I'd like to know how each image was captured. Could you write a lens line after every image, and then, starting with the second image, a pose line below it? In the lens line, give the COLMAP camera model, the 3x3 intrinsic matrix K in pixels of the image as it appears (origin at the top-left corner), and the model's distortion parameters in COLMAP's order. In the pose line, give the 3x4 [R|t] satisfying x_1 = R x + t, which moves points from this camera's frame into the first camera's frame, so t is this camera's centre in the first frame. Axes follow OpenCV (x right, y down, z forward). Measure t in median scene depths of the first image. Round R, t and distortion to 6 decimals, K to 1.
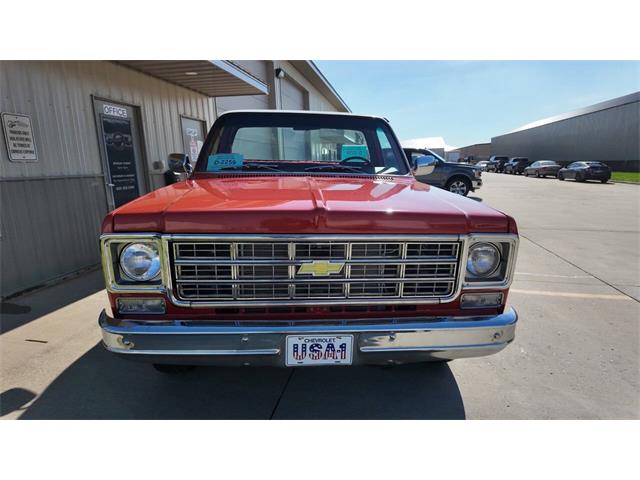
lens RADIAL K [[376.2, 0, 320.0], [0, 376.2, 240.0], [0, 0, 1]] dist [-0.000478, -0.001681]
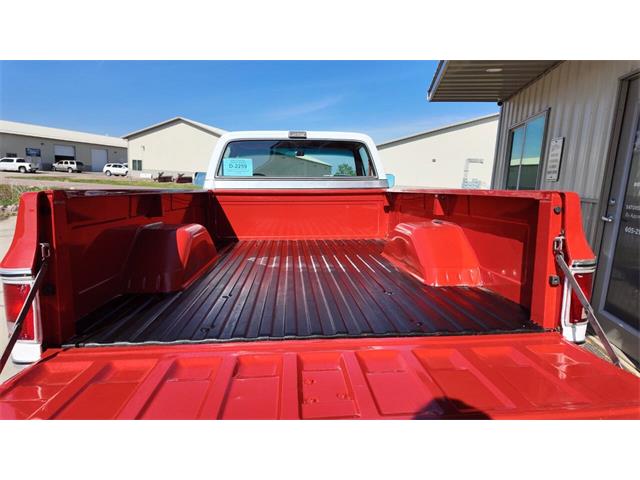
lens RADIAL K [[376.2, 0, 320.0], [0, 376.2, 240.0], [0, 0, 1]] dist [-0.000478, -0.001681]
pose [[-0.999894, -0.011258, -0.009250, -0.103778], [-0.013799, 0.935522, 0.352999, -0.421823], [0.004679, 0.353090, -0.935578, 2.062909]]
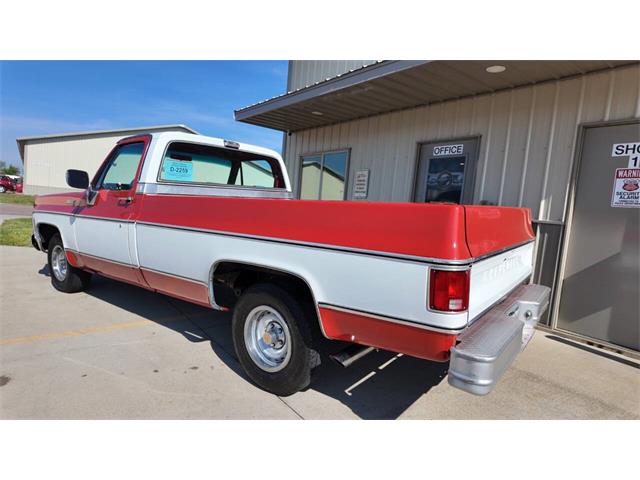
lens RADIAL K [[377.2, 0, 320.0], [0, 377.2, 240.0], [0, 0, 1]] dist [0.083857, -0.103490]
pose [[-0.656660, 0.036884, -0.753284, 0.569340], [-0.211087, 0.949896, 0.230522, -0.373988], [0.724044, 0.310383, -0.615973, 1.928317]]
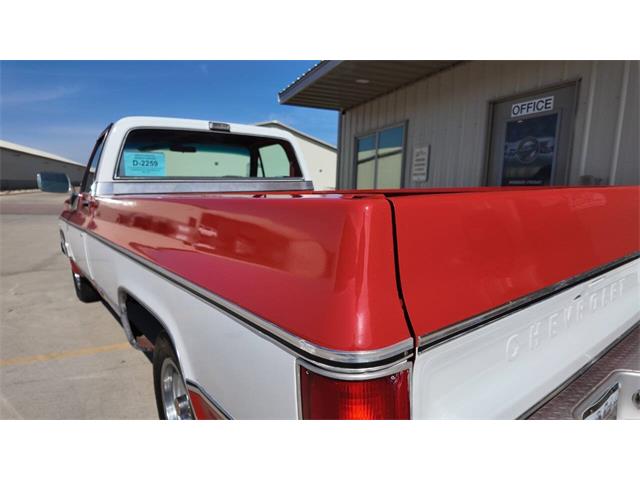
lens RADIAL K [[381.3, 0, 320.0], [0, 381.3, 240.0], [0, 0, 1]] dist [0.029775, -0.036867]
pose [[-0.828098, 0.077034, -0.555265, 0.245137], [-0.114619, 0.946321, 0.302225, -0.374911], [0.548740, 0.313916, -0.774817, 1.882531]]
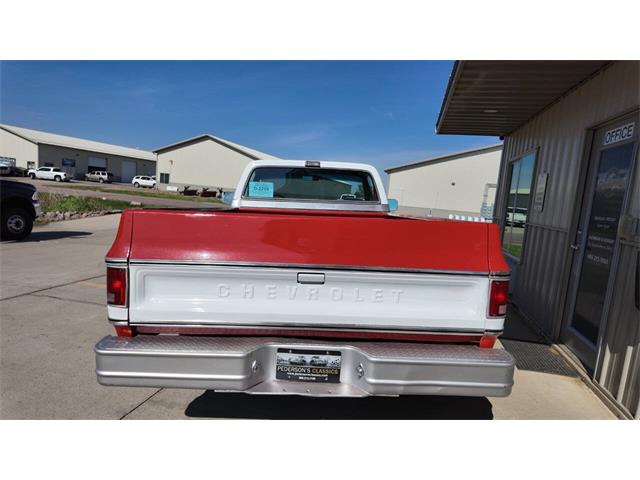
lens RADIAL K [[376.2, 0, 320.0], [0, 376.2, 240.0], [0, 0, 1]] dist [-0.000478, -0.001681]
pose [[-0.997659, -0.055093, 0.040513, -0.132883], [-0.039920, 0.950194, 0.309092, -0.466748], [-0.055524, 0.306751, -0.950169, 2.211515]]
